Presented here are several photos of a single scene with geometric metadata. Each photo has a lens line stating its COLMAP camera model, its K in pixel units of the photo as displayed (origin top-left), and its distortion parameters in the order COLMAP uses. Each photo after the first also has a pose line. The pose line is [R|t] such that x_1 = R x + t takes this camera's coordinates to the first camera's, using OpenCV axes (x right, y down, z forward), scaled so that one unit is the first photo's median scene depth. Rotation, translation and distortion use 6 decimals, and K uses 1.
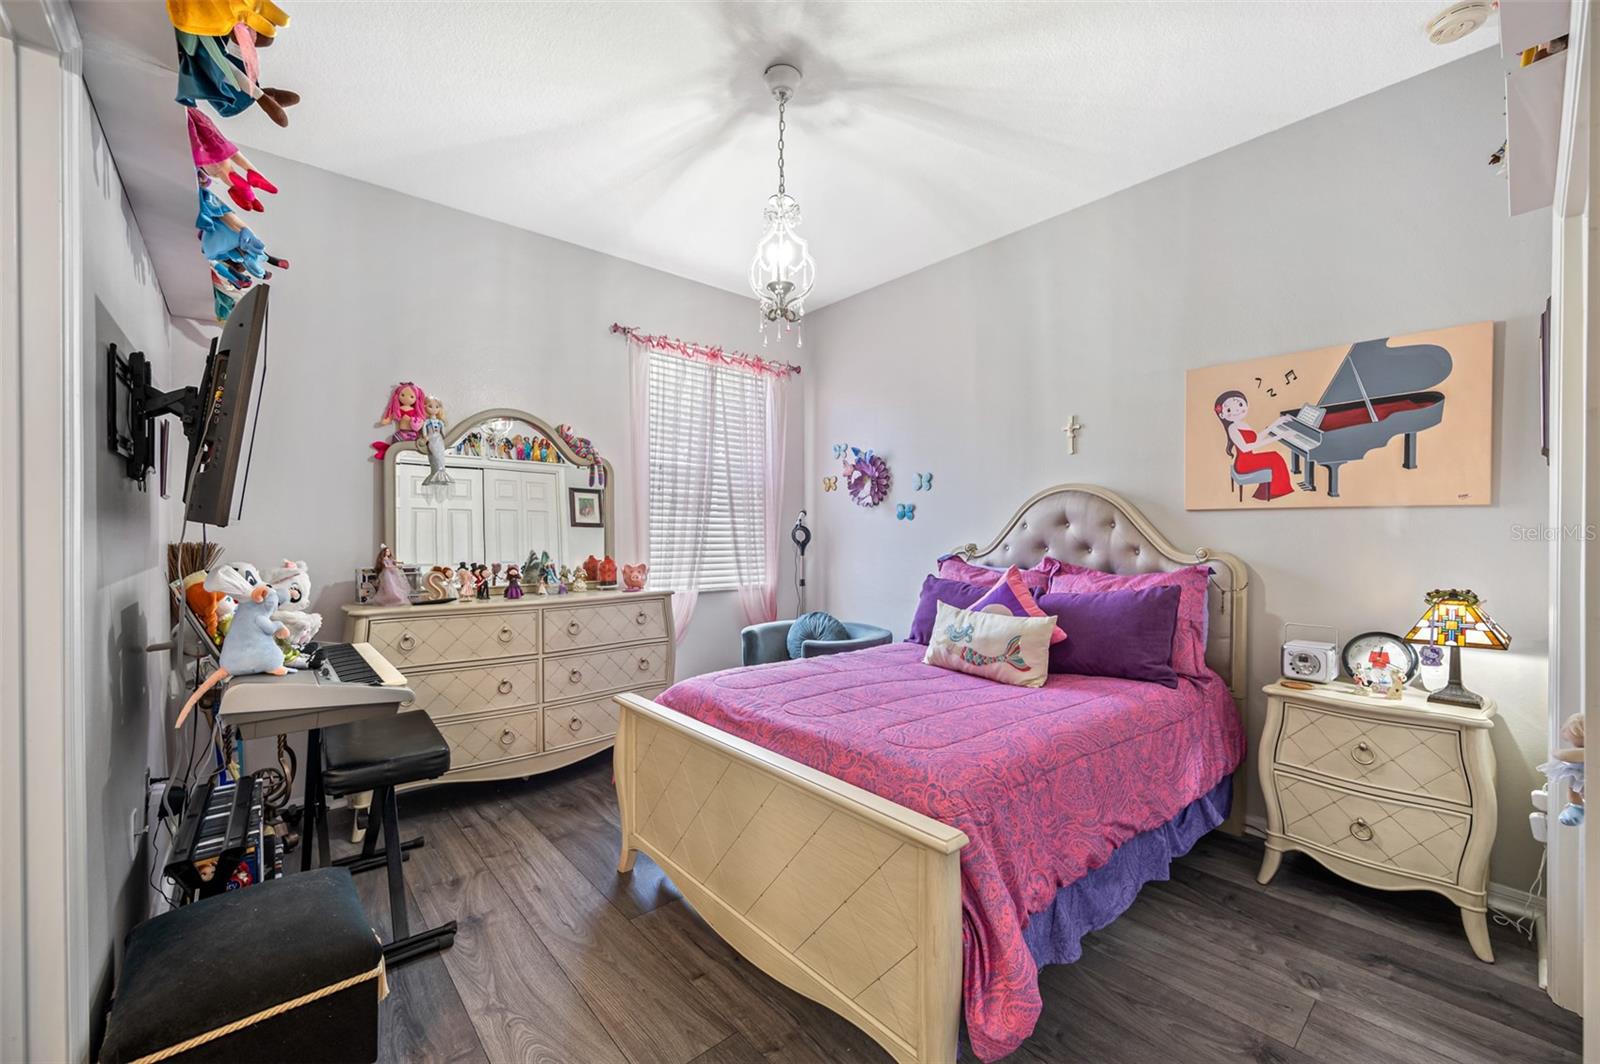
lens RADIAL K [[639.4, 0, 803.3], [0, 639.4, 537.7], [0, 0, 1]] dist [-0.002725, 0.000819]
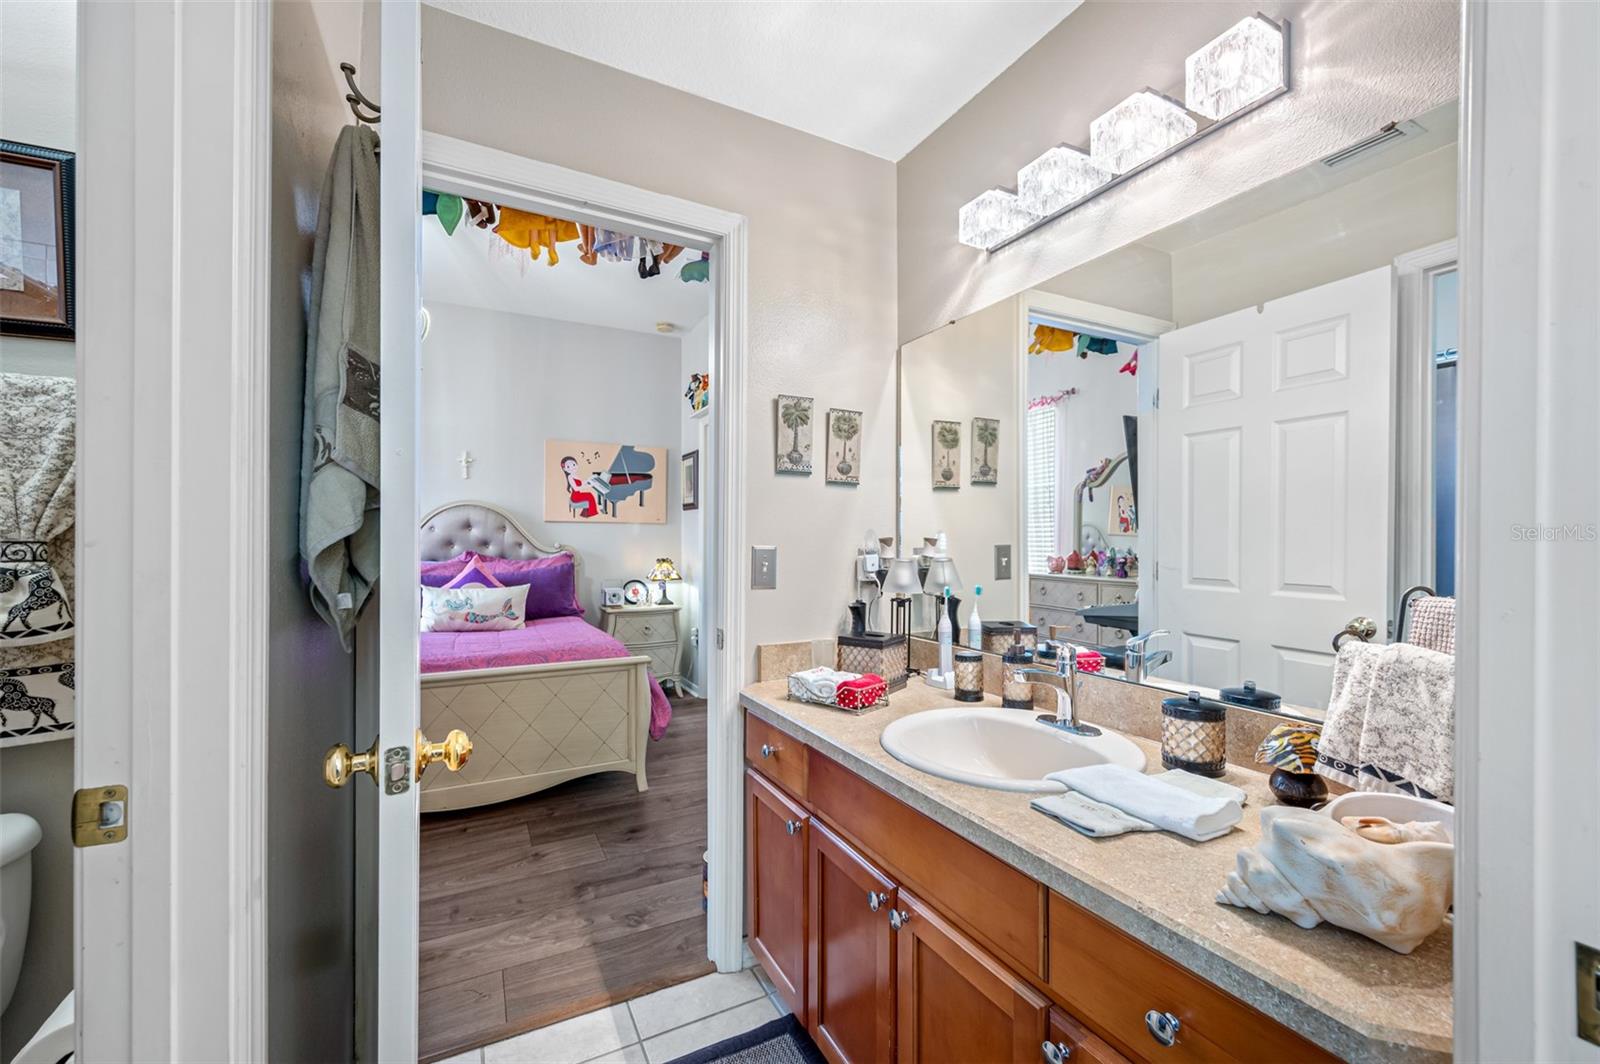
lens RADIAL K [[639.4, 0, 807.2], [0, 639.4, 537.1], [0, 0, 1]] dist [-0.002725, 0.000819]
pose [[0.238674, 0.001048, 0.971099, -0.977736], [0.002232, 0.999996, -0.001627, 0.004161], [-0.971097, 0.002556, 0.238670, -0.093666]]
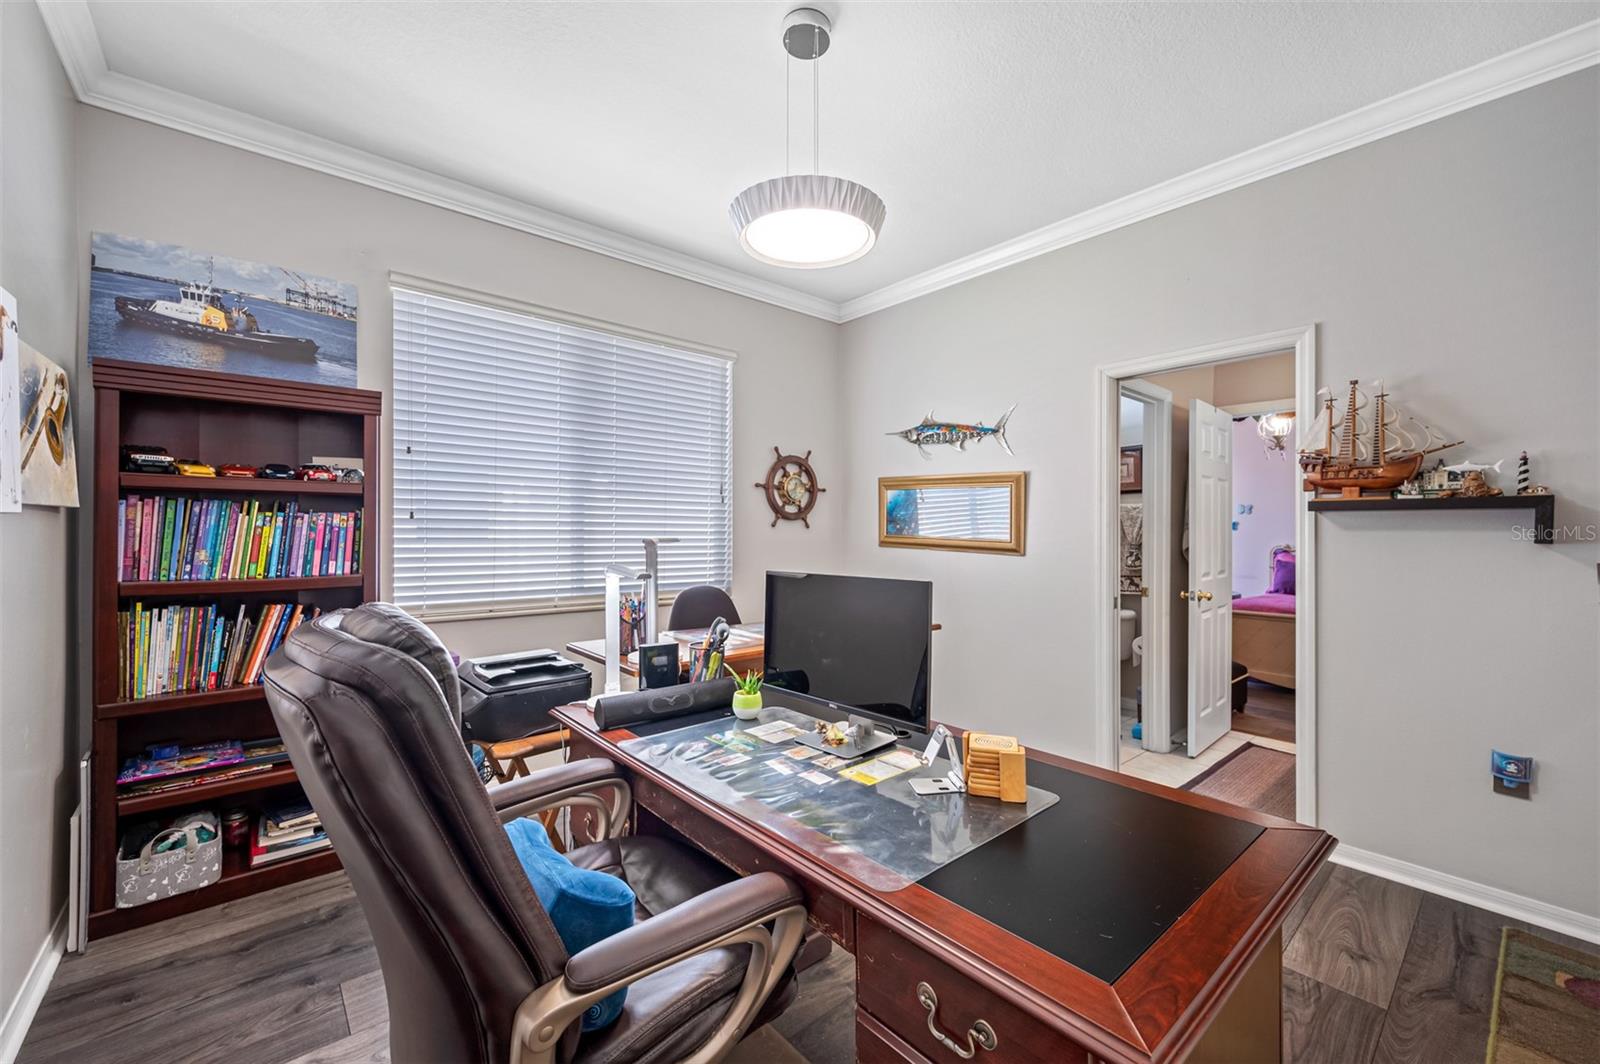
lens RADIAL K [[639.4, 0, 804.1], [0, 639.4, 531.1], [0, 0, 1]] dist [-0.002725, 0.000819]
pose [[0.999831, 0.003095, -0.018117, -2.975525], [-0.003287, 0.999939, -0.010573, -0.055042], [0.018083, 0.010631, 0.999780, -4.069153]]
